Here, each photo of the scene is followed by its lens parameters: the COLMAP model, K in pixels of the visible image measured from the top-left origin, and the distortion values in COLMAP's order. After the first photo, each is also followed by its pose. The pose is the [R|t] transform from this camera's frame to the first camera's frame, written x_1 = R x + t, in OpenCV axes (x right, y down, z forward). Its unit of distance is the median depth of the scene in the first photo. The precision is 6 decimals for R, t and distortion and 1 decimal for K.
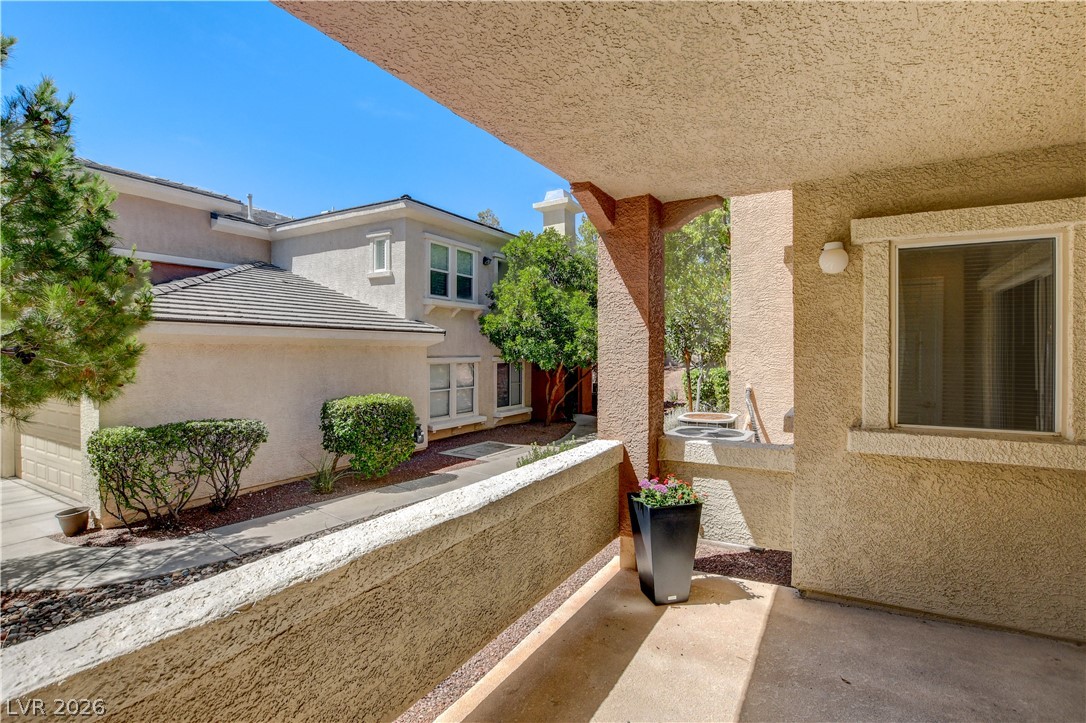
lens RADIAL K [[534.9, 0, 539.0], [0, 534.9, 354.1], [0, 0, 1]] dist [-0.019519, 0.003824]
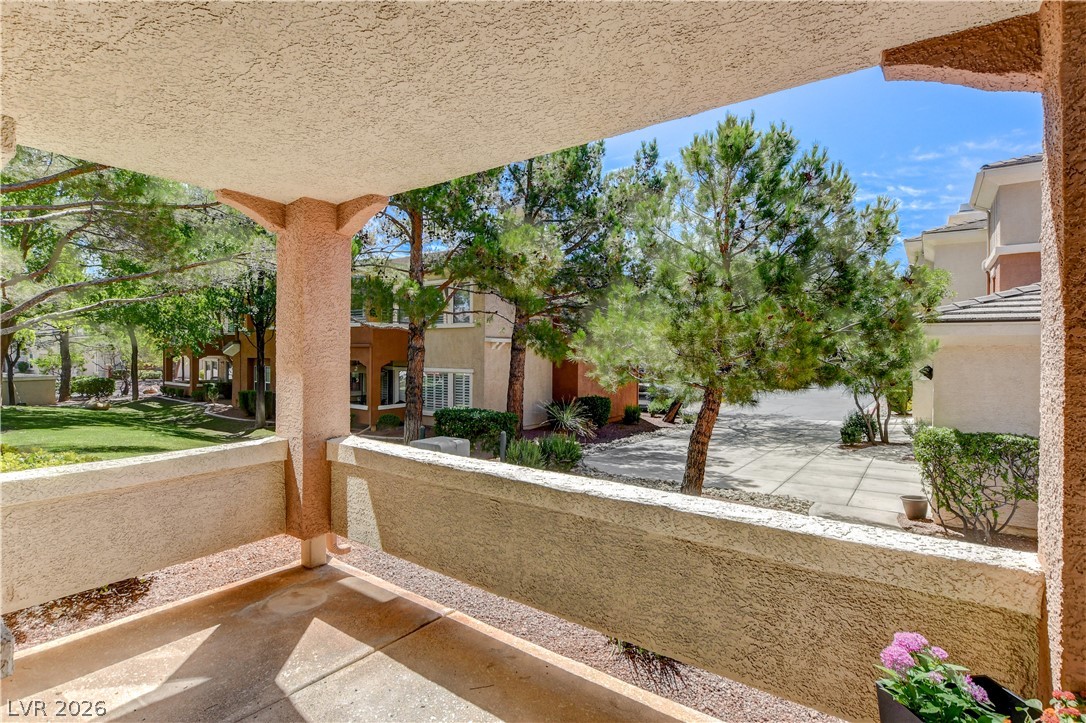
lens RADIAL K [[534.9, 0, 540.4], [0, 534.9, 360.5], [0, 0, 1]] dist [-0.019519, 0.003824]
pose [[-0.113186, 0.006985, -0.993549, 0.320149], [-0.007815, 0.999938, 0.007920, 0.004517], [0.993543, 0.008661, -0.113124, 0.342328]]
